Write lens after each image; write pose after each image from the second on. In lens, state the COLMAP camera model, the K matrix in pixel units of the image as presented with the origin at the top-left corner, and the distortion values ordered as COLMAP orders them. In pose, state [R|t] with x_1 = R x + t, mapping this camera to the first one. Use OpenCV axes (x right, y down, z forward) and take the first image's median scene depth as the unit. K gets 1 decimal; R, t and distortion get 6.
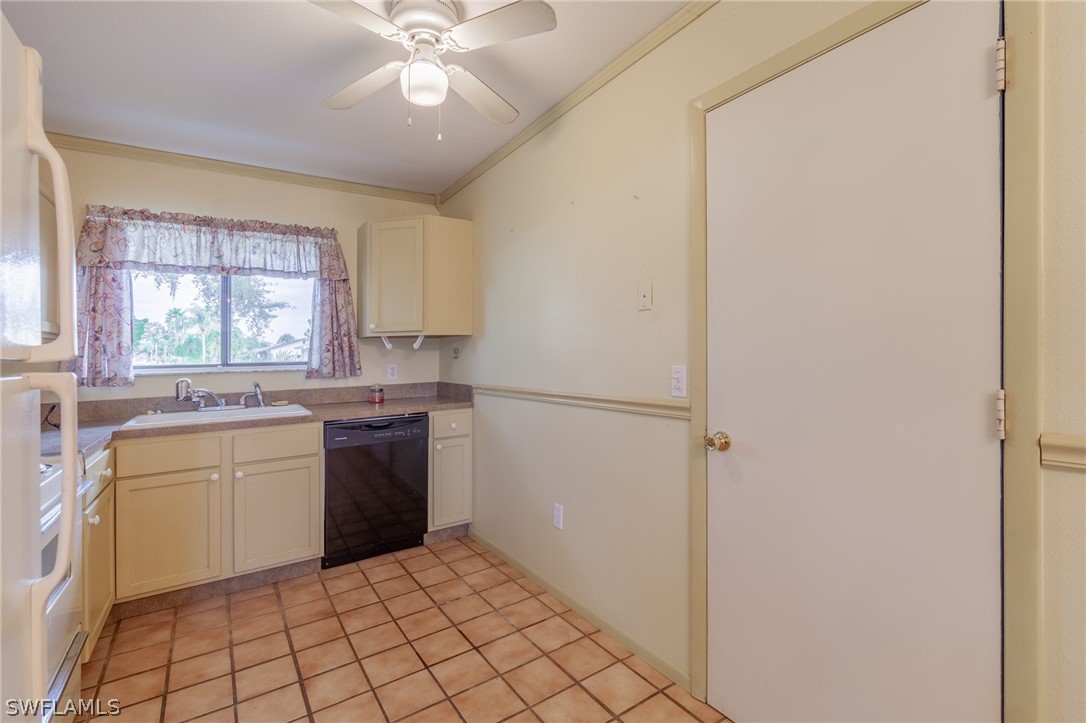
lens RADIAL K [[487.4, 0, 540.0], [0, 487.4, 361.8], [0, 0, 1]] dist [0.003592, -0.000907]
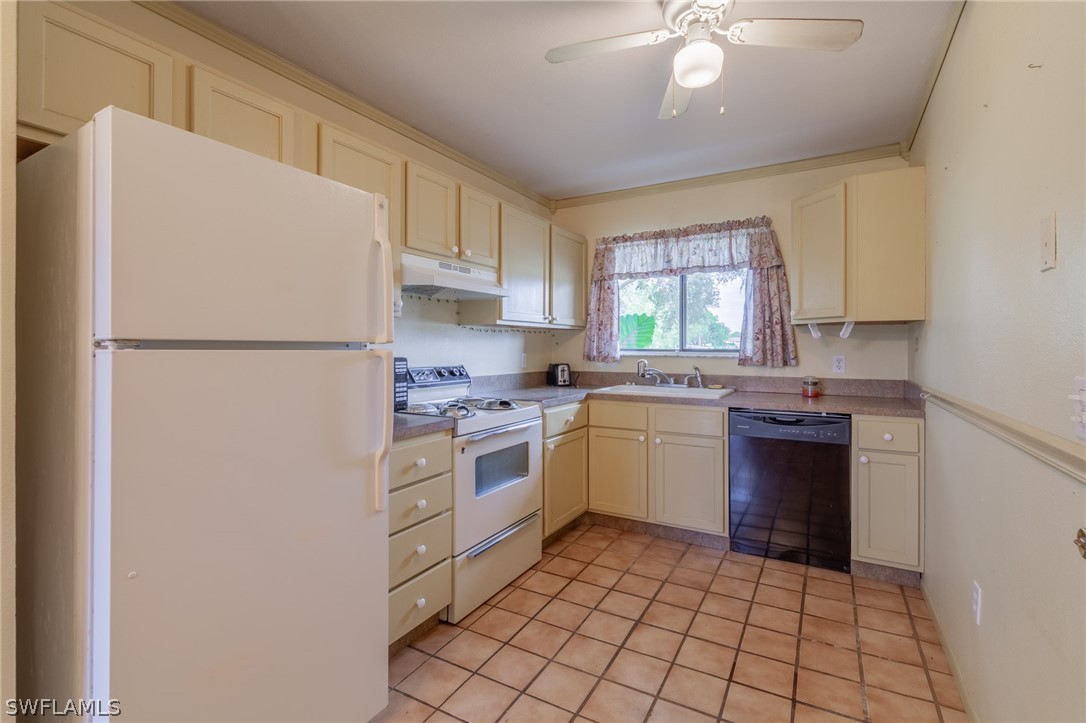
lens RADIAL K [[487.4, 0, 547.8], [0, 487.4, 348.3], [0, 0, 1]] dist [0.003592, -0.000907]
pose [[0.461560, 0.027042, -0.886697, 0.292550], [-0.028226, 0.999477, 0.015788, -0.008534], [0.886660, 0.017740, 0.462082, 0.175730]]
